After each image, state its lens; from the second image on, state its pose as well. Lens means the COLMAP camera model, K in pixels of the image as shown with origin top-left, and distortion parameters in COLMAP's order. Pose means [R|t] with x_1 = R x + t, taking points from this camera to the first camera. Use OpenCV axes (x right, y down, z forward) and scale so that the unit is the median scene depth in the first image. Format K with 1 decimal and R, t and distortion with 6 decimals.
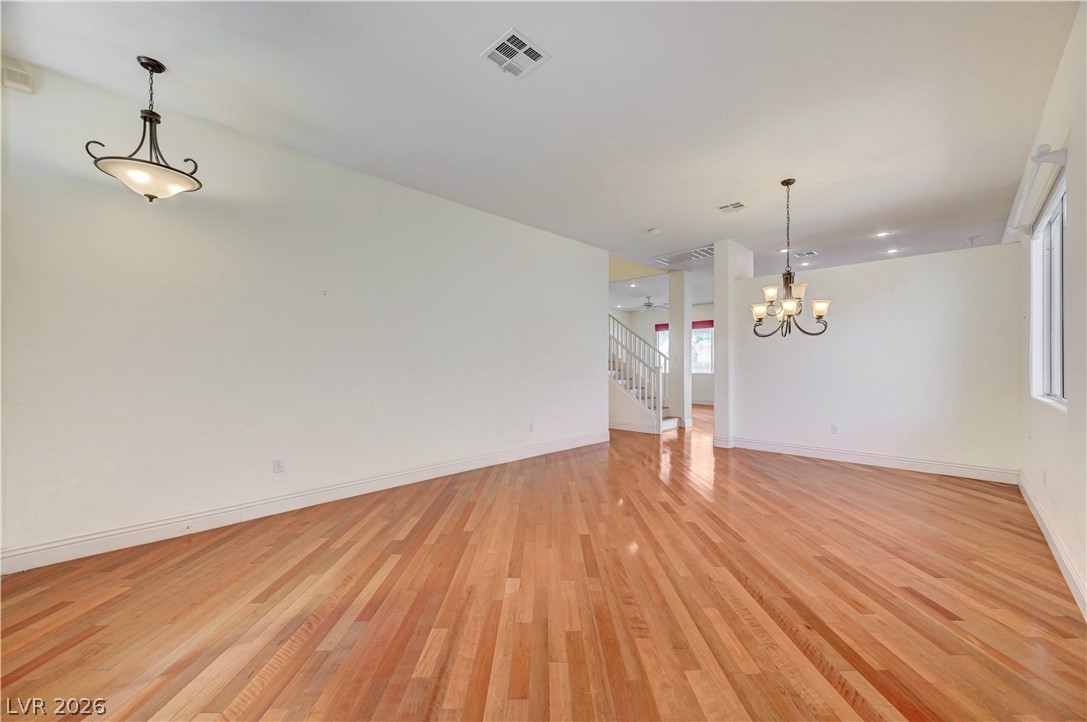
lens RADIAL K [[435.2, 0, 542.4], [0, 435.2, 367.9], [0, 0, 1]] dist [-0.002342, -0.000161]
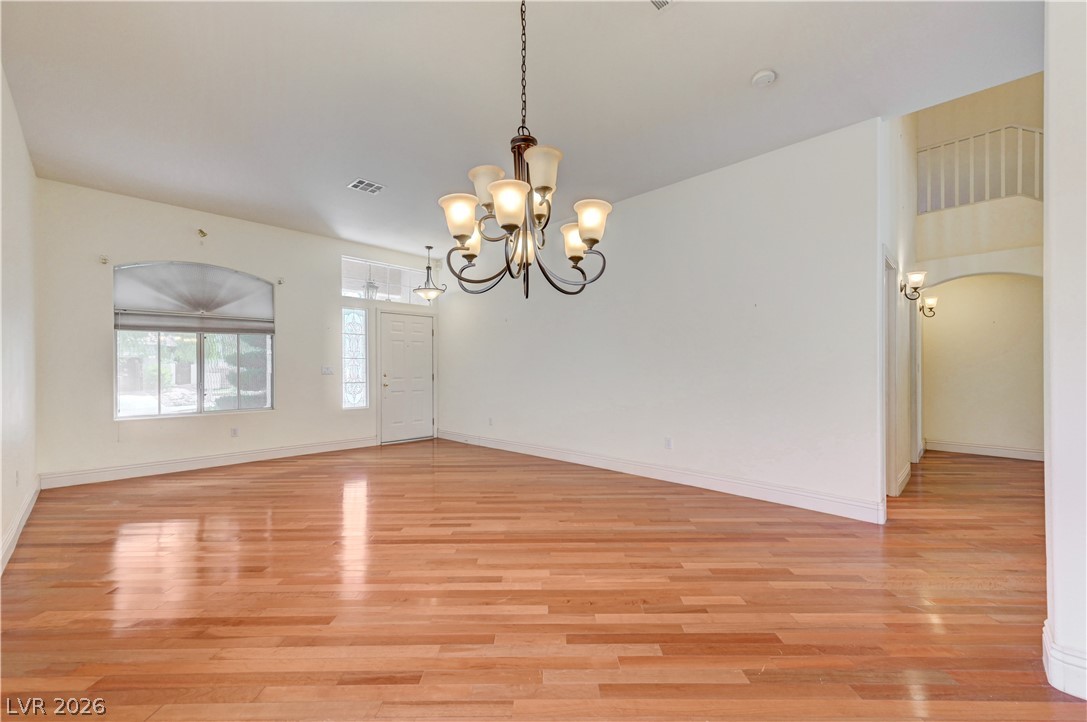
lens RADIAL K [[435.2, 0, 542.4], [0, 435.2, 367.9], [0, 0, 1]] dist [-0.002342, -0.000161]
pose [[-0.005850, 0.002928, -0.999979, 1.267252], [-0.002595, 0.999992, 0.002943, -0.001214], [0.999980, 0.002612, -0.005842, 1.297998]]
